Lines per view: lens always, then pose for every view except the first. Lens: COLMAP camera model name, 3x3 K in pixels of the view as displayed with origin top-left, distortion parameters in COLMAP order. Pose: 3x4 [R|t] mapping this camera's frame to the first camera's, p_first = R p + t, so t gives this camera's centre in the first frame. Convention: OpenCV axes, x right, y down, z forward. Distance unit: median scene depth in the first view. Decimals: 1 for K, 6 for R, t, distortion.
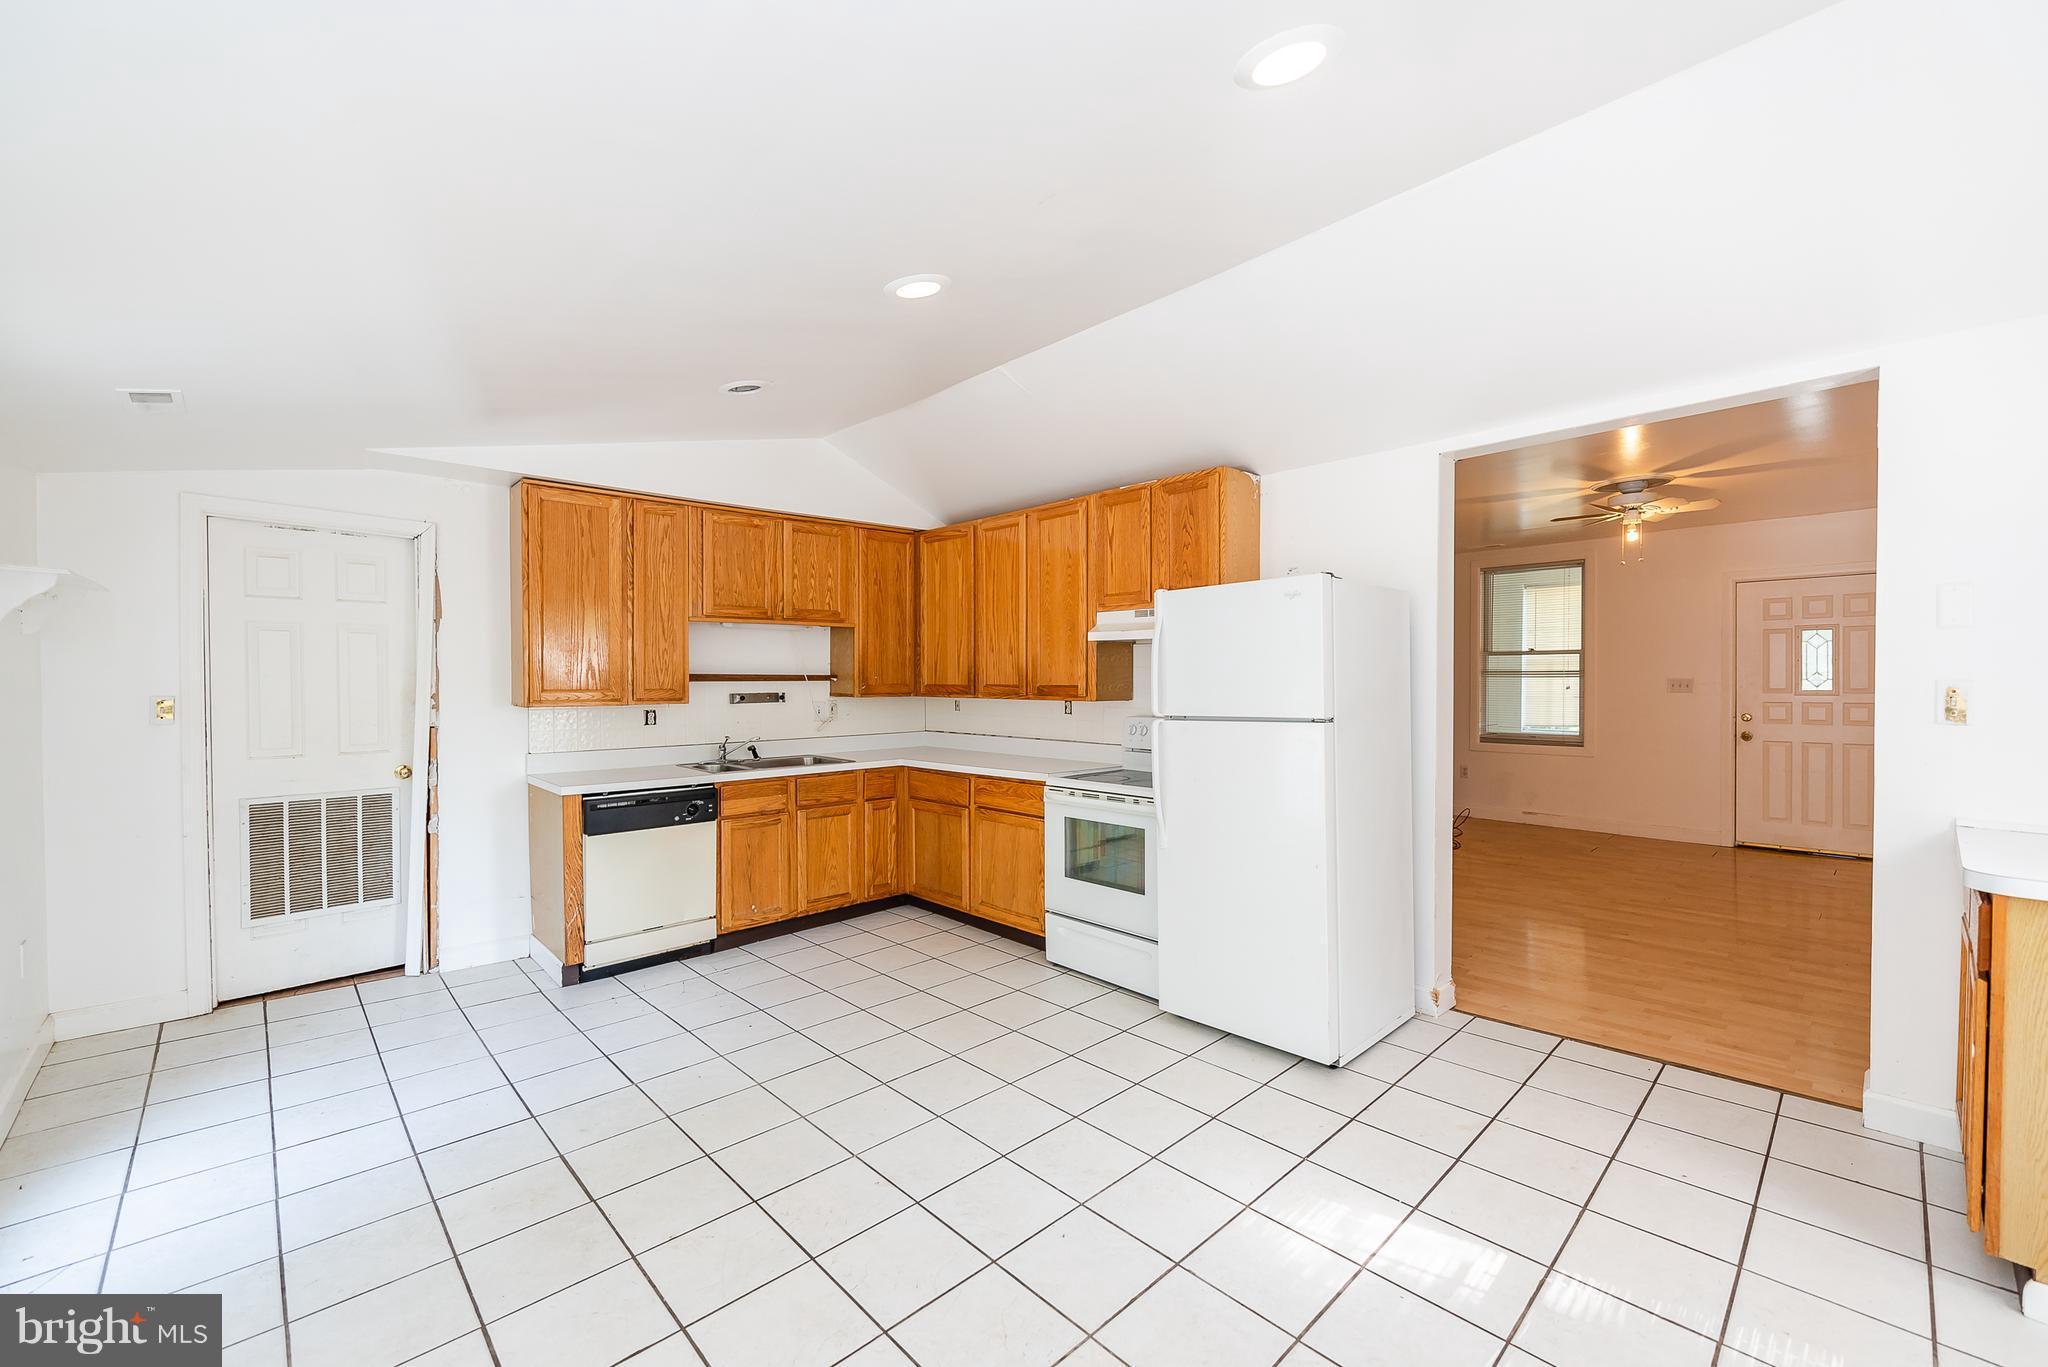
lens RADIAL K [[818.2, 0, 1026.0], [0, 818.2, 692.1], [0, 0, 1]] dist [0.009506, -0.005208]
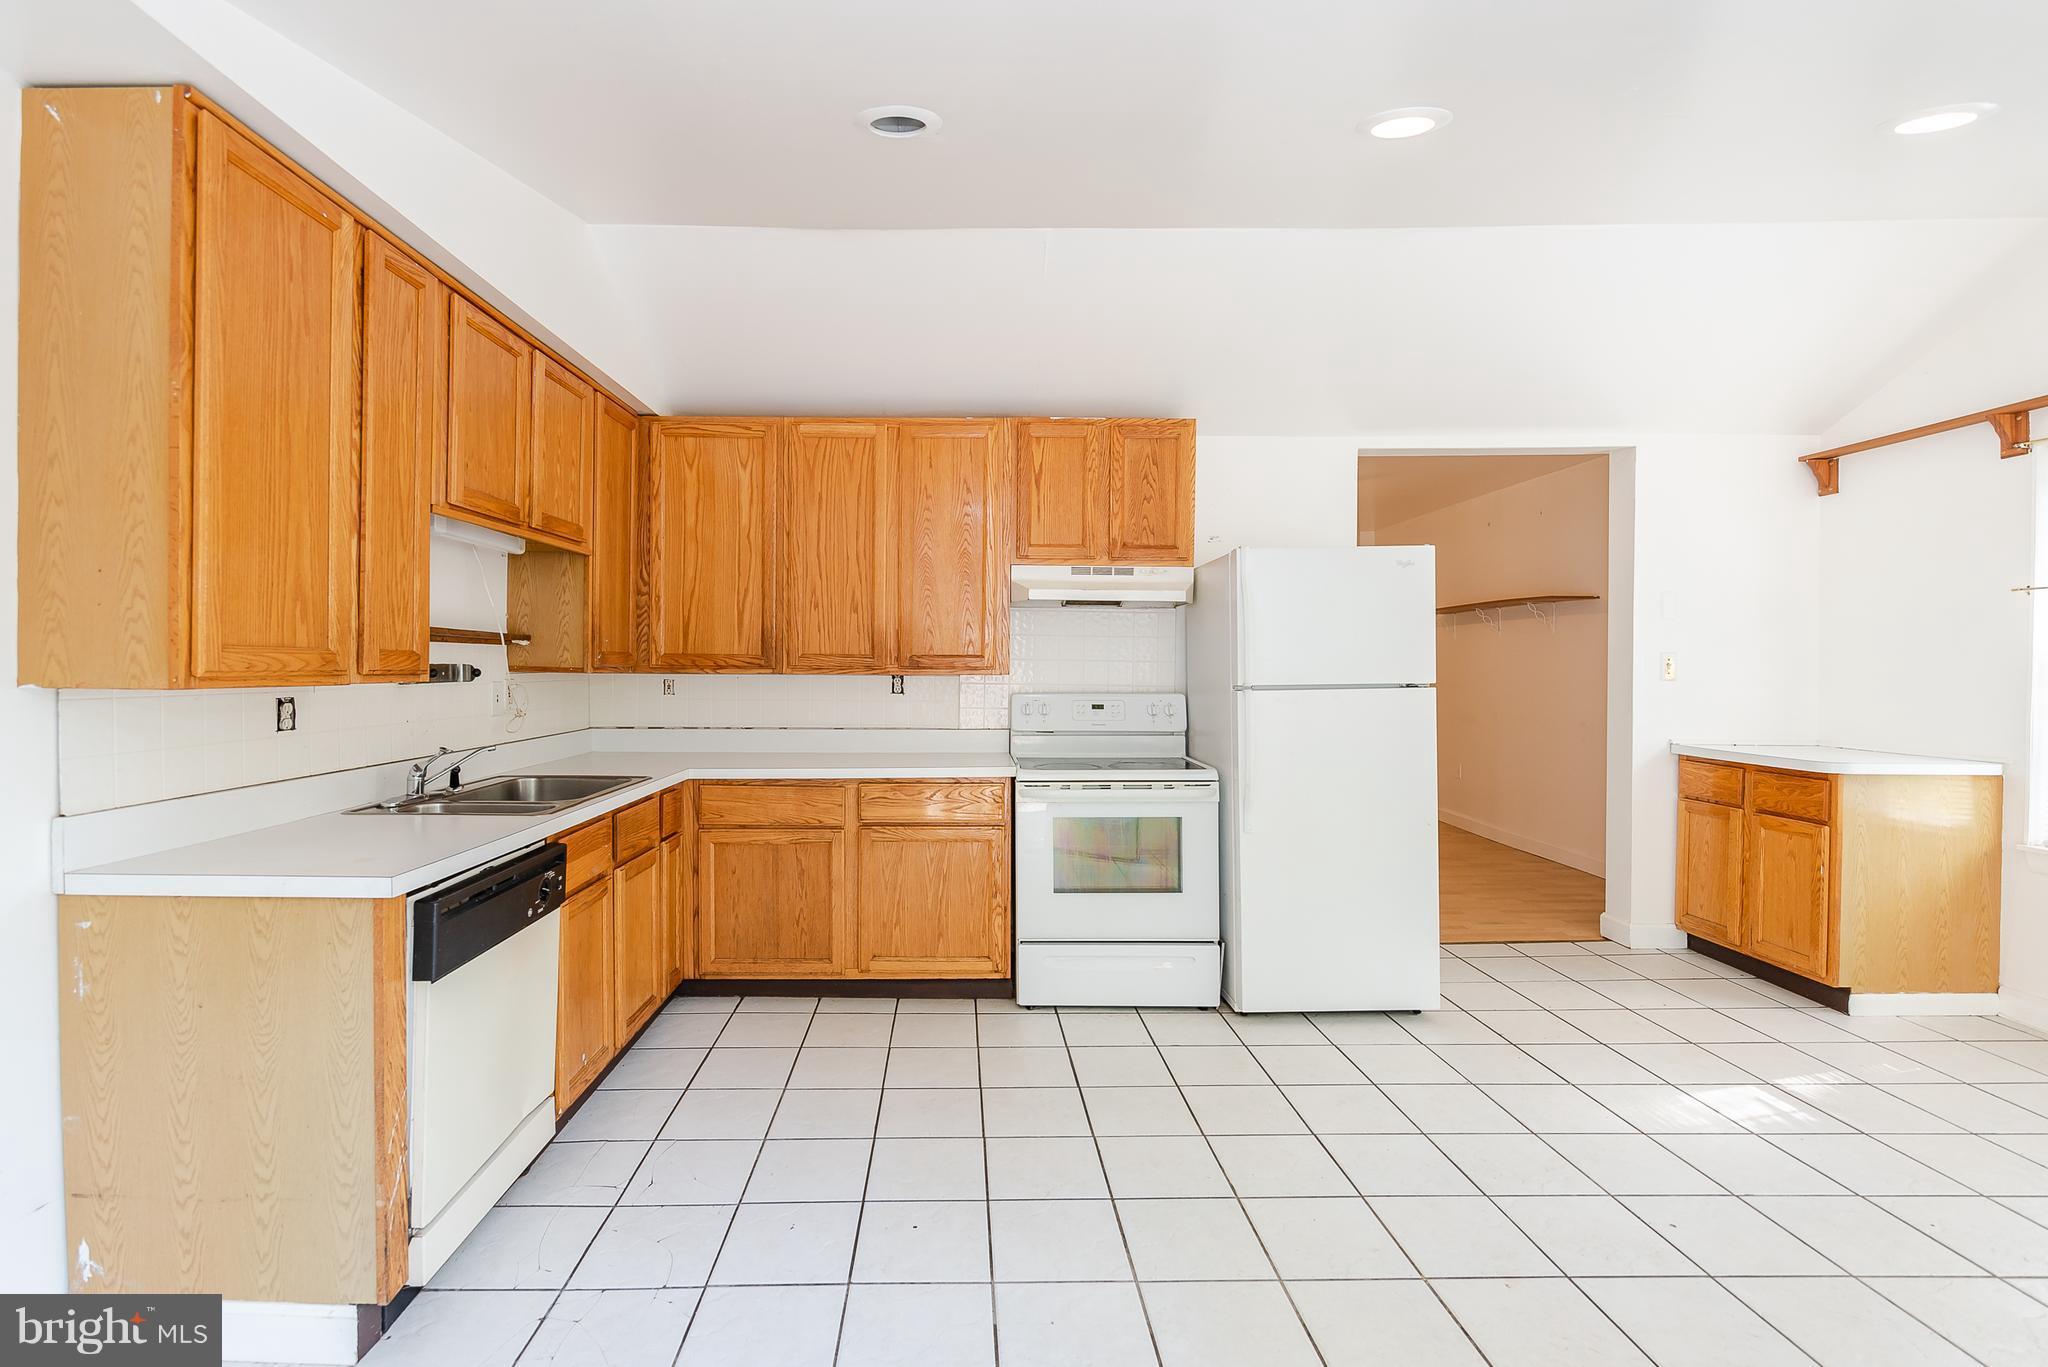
lens RADIAL K [[929.4, 0, 956.1], [0, 929.4, 673.5], [0, 0, 1]] dist [-0.003217, -0.000606]
pose [[0.690316, -0.001172, 0.723507, -0.603297], [0.005940, 0.999974, -0.004048, 0.013309], [-0.723484, 0.007092, 0.690305, 0.397694]]
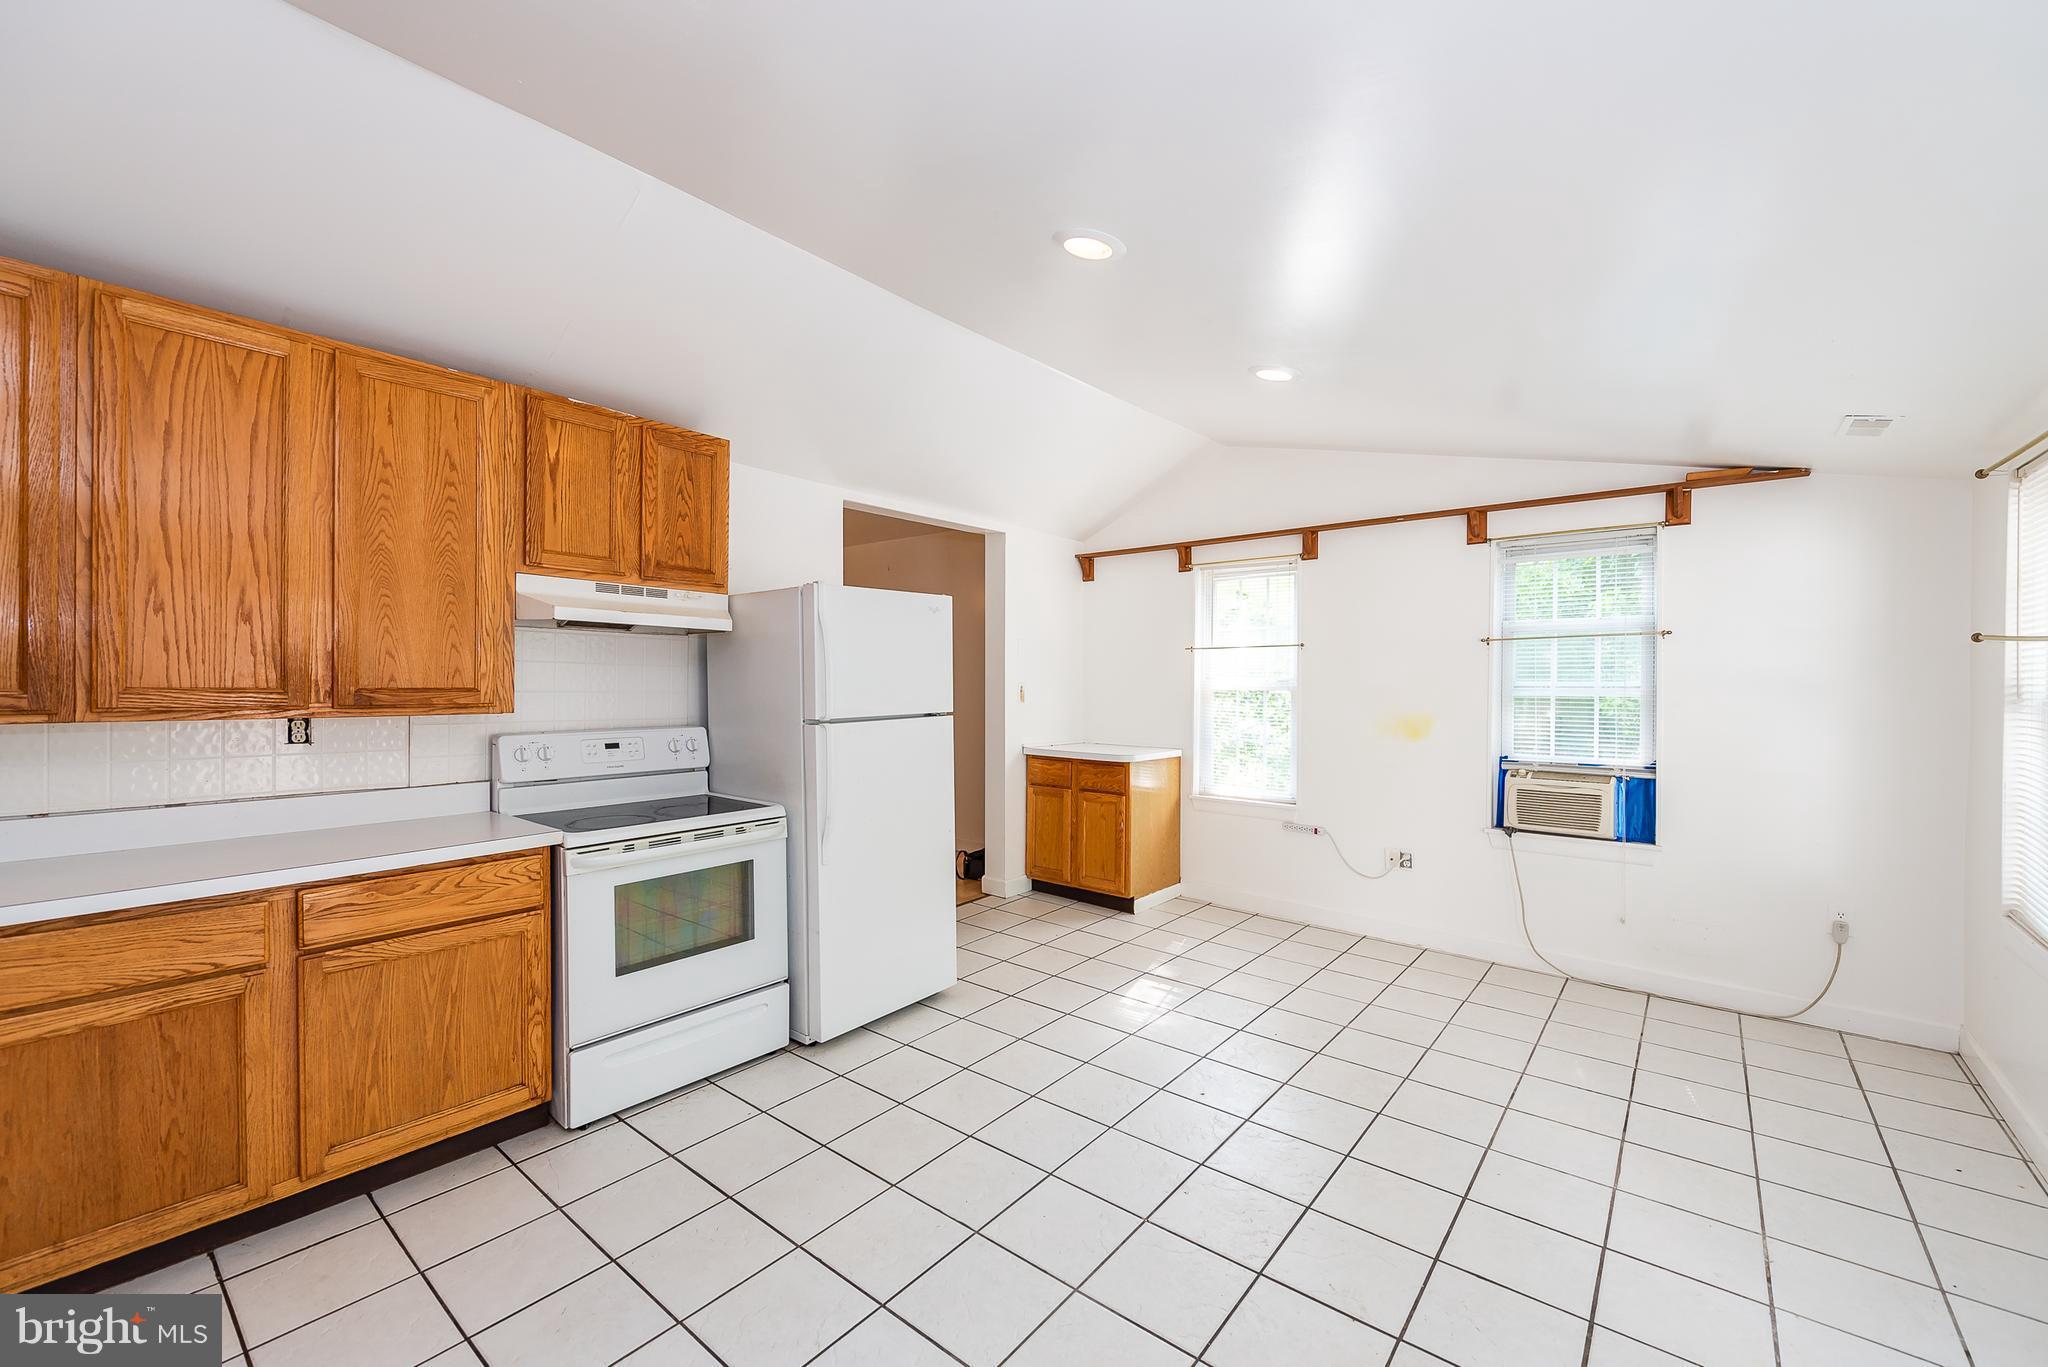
lens RADIAL K [[817.3, 0, 1021.2], [0, 817.3, 688.1], [0, 0, 1]] dist [0.000134, -0.004813]
pose [[-0.123472, -0.004361, 0.992338, -0.579058], [0.011425, 0.999918, 0.005816, -0.006877], [-0.992282, 0.012055, -0.123412, 0.676186]]
